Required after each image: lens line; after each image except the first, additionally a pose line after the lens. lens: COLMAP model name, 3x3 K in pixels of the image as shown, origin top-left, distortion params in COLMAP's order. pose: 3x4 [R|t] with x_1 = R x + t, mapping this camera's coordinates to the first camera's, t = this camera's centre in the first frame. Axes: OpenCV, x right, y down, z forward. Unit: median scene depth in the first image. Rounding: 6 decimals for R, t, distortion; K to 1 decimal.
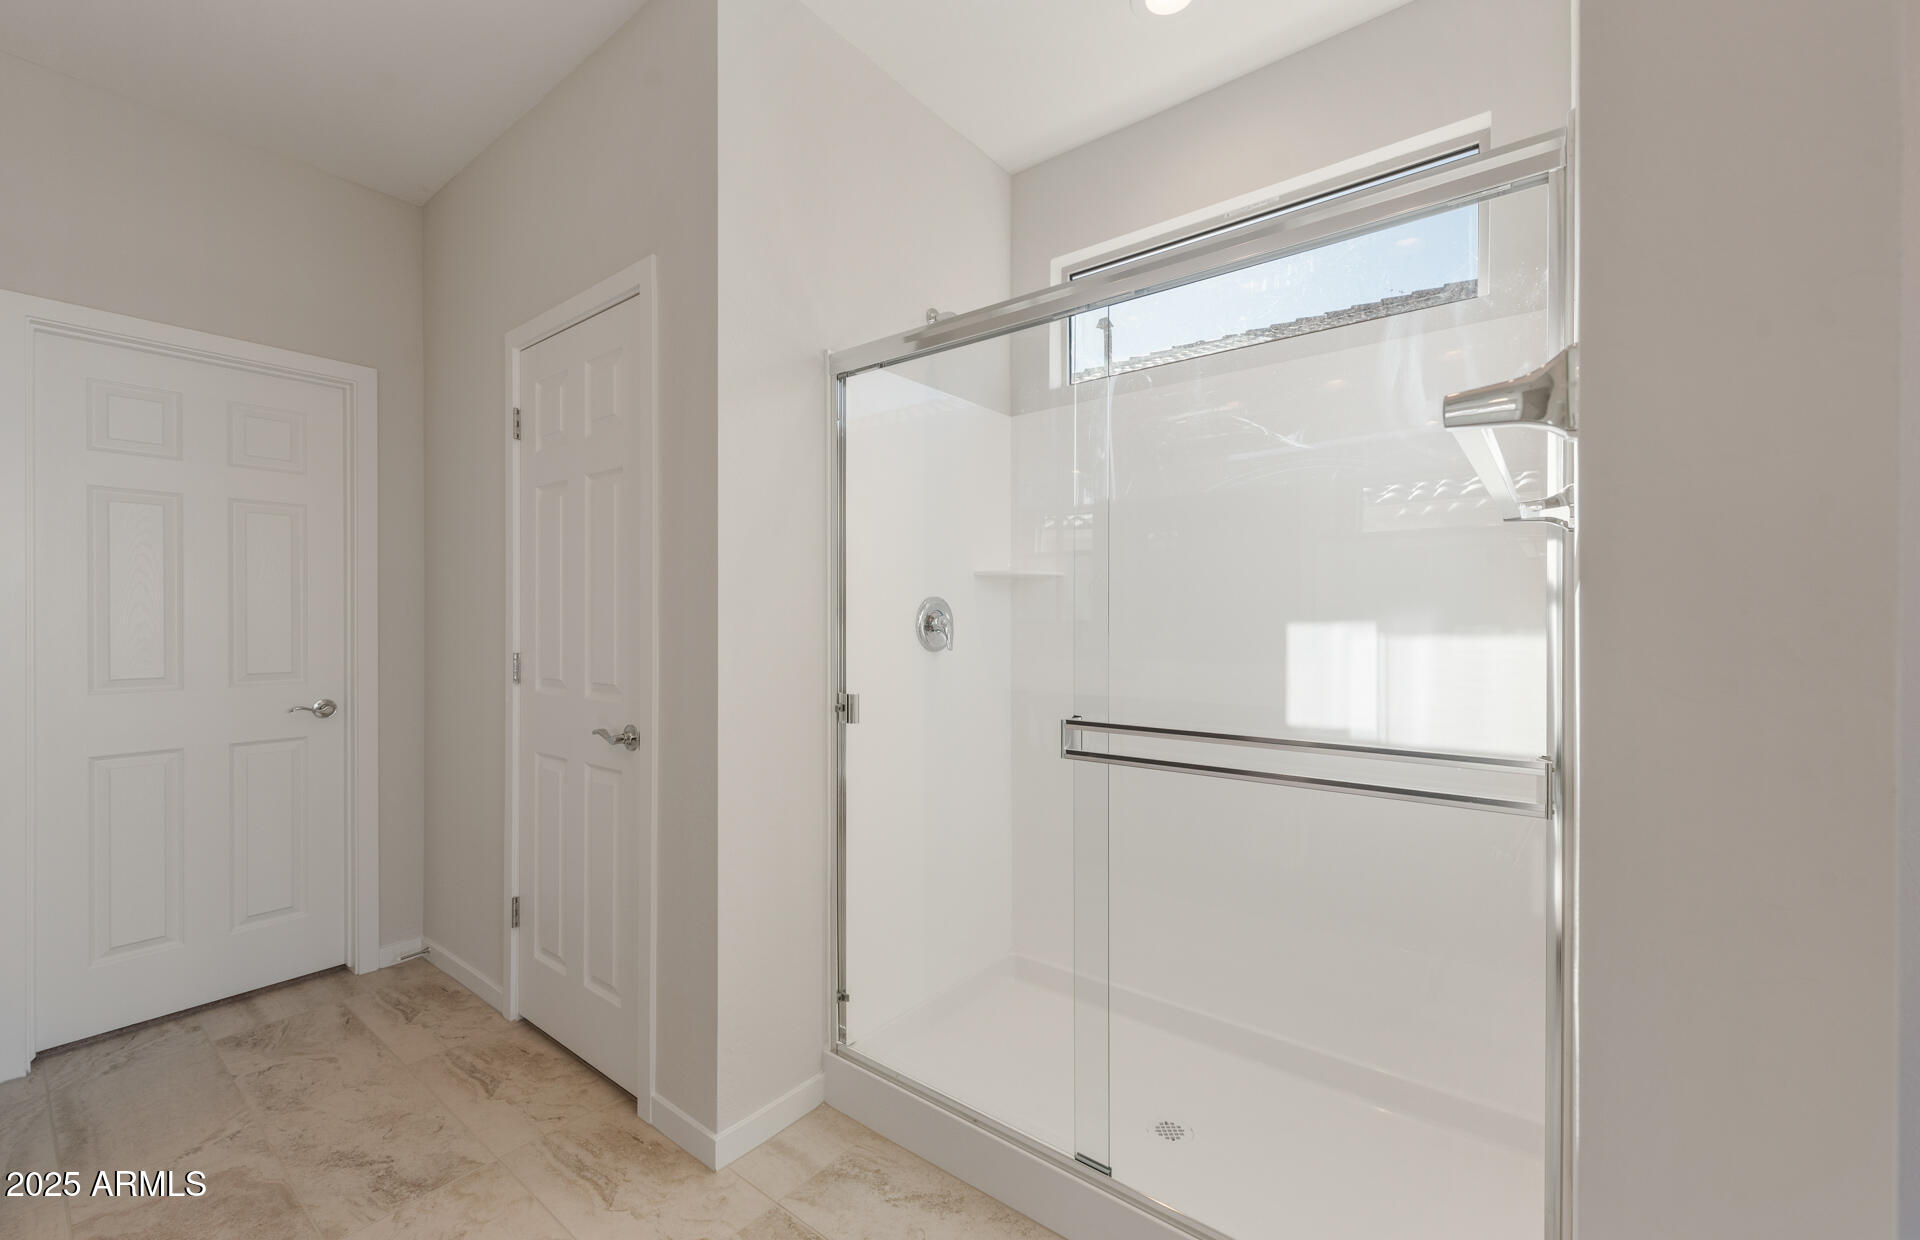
lens RADIAL K [[772.5, 0, 960.0], [0, 772.5, 620.0], [0, 0, 1]] dist [0.014058, -0.004154]
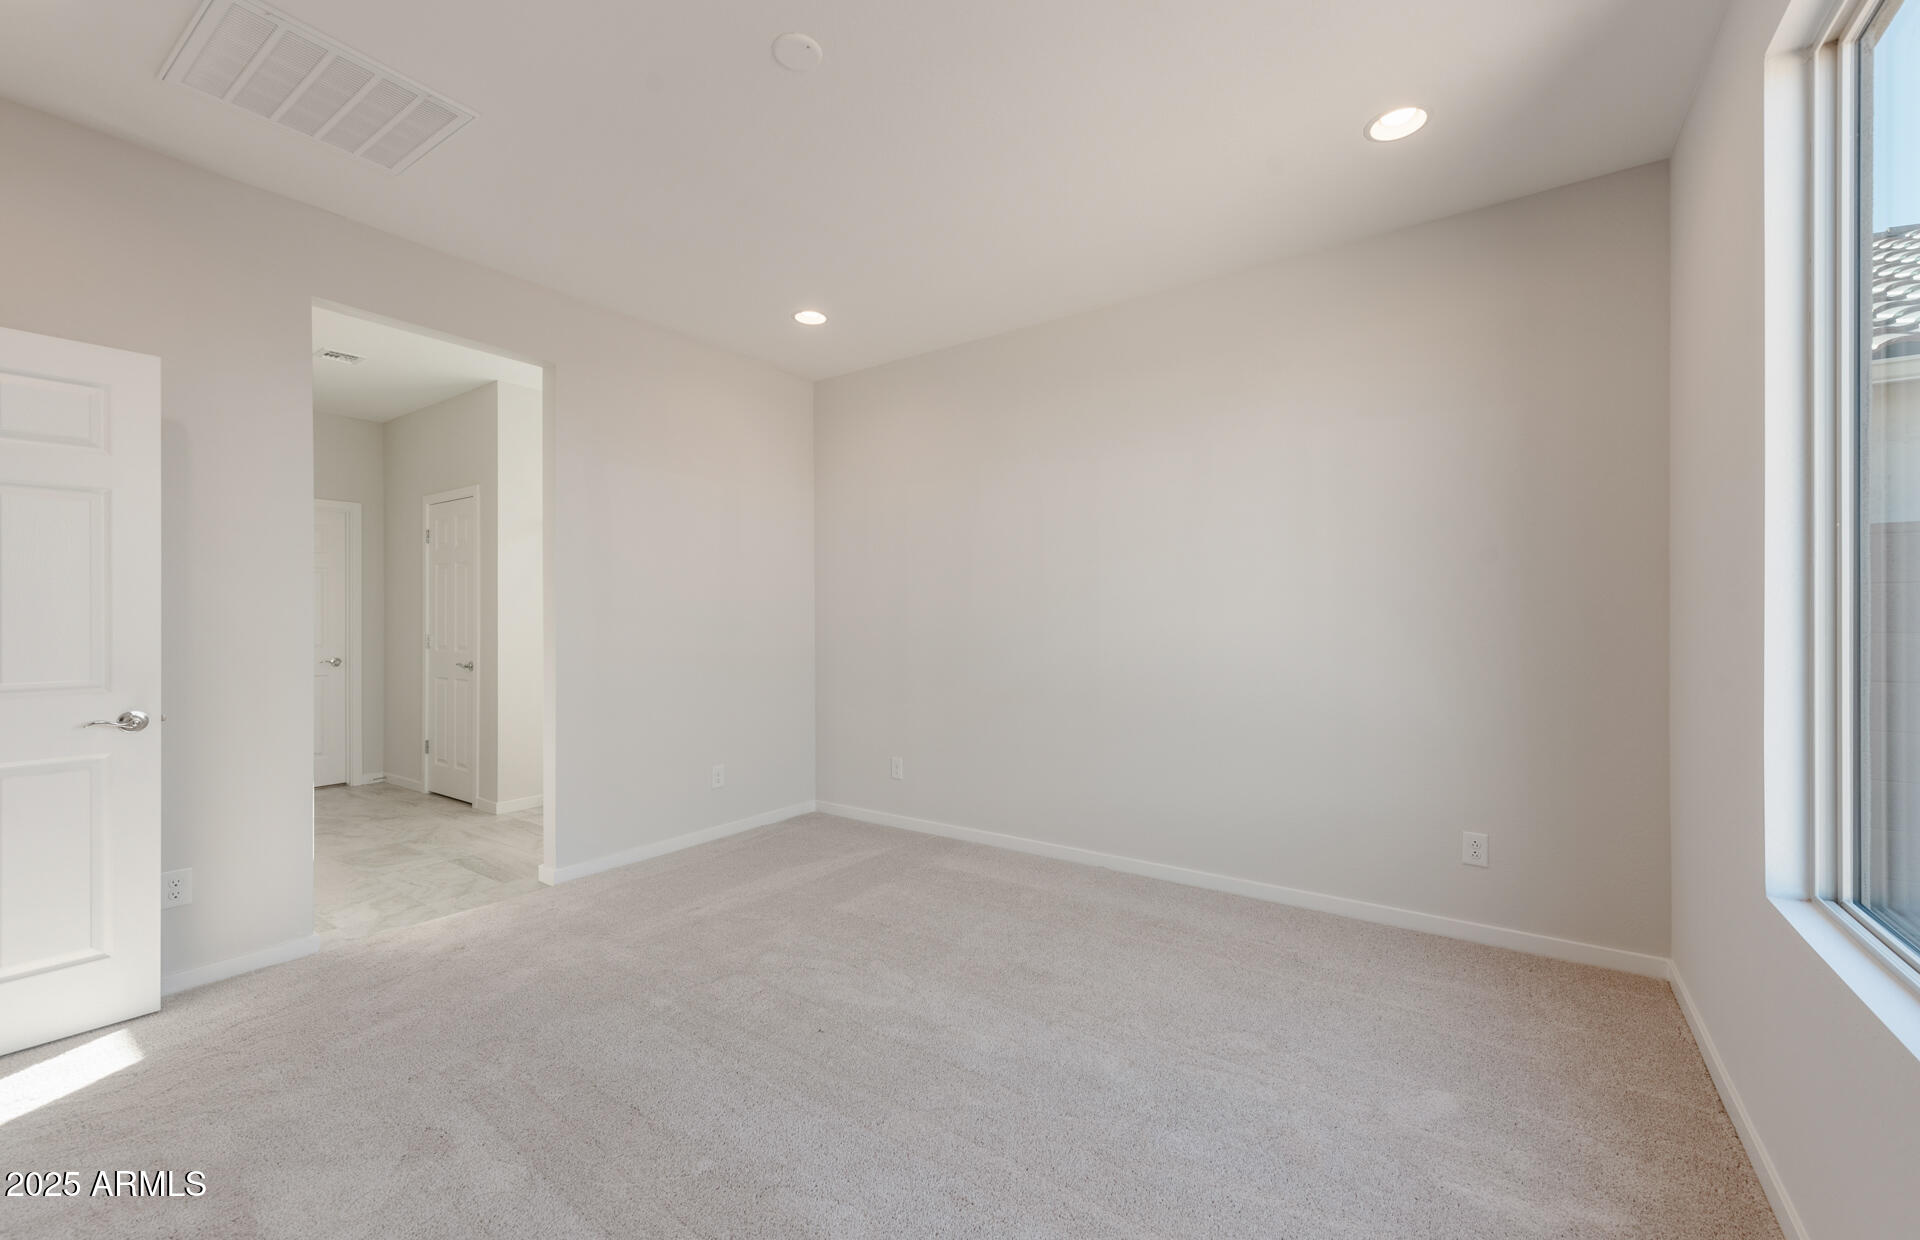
lens RADIAL K [[787.1, 0, 966.6], [0, 787.1, 629.4], [0, 0, 1]] dist [0.005792, -0.000868]
pose [[0.998478, 0.006990, 0.054702, 0.902143], [-0.007416, 0.999944, 0.007587, -0.003753], [-0.054645, -0.007981, 0.998474, -1.433313]]
